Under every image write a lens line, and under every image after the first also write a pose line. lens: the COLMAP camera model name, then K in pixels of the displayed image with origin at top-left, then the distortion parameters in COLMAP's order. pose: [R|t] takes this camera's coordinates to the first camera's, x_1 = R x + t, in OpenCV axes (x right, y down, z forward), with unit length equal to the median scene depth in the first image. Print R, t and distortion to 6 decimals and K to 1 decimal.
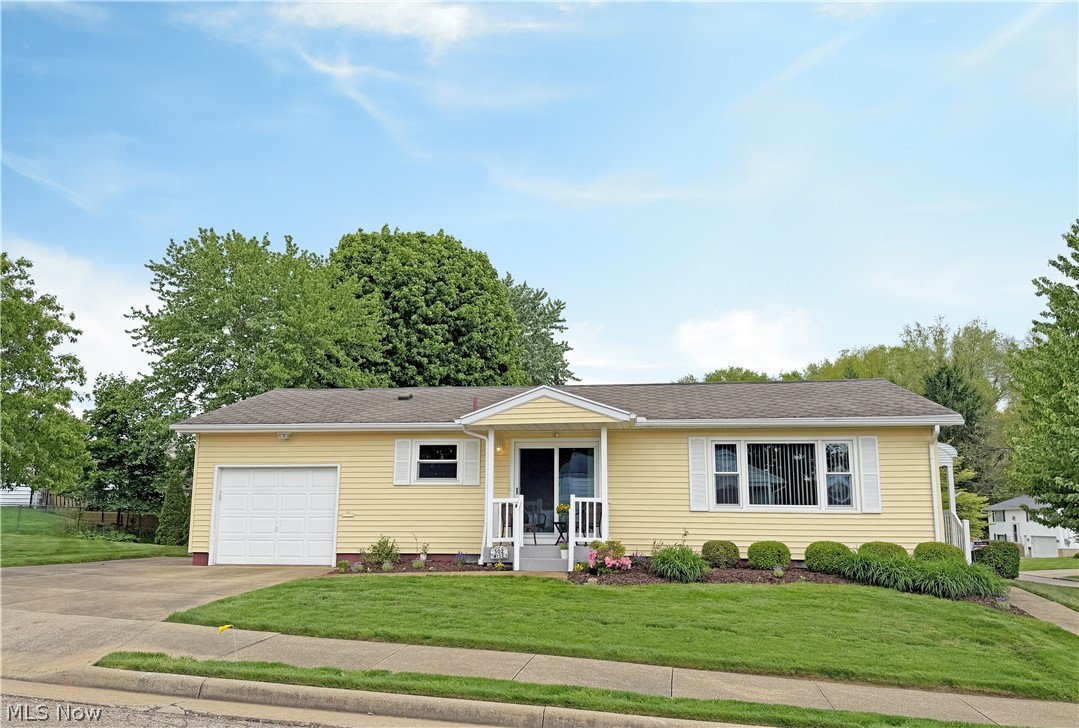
lens RADIAL K [[746.7, 0, 538.3], [0, 746.7, 399.2], [0, 0, 1]] dist [0.045833, -0.083290]
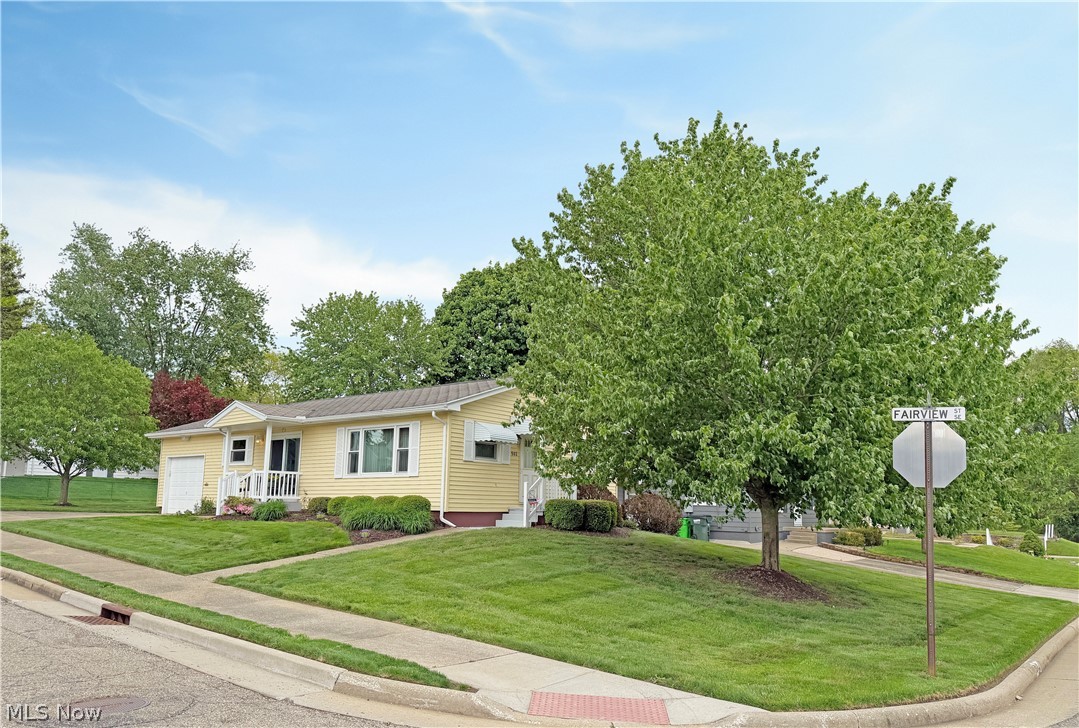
lens RADIAL K [[746.7, 0, 538.3], [0, 746.7, 399.2], [0, 0, 1]] dist [0.045833, -0.083290]
pose [[0.857481, -0.069402, -0.509814, 1.221921], [0.071797, 0.997306, -0.015005, 0.042662], [0.509482, -0.023736, 0.860154, -0.054902]]
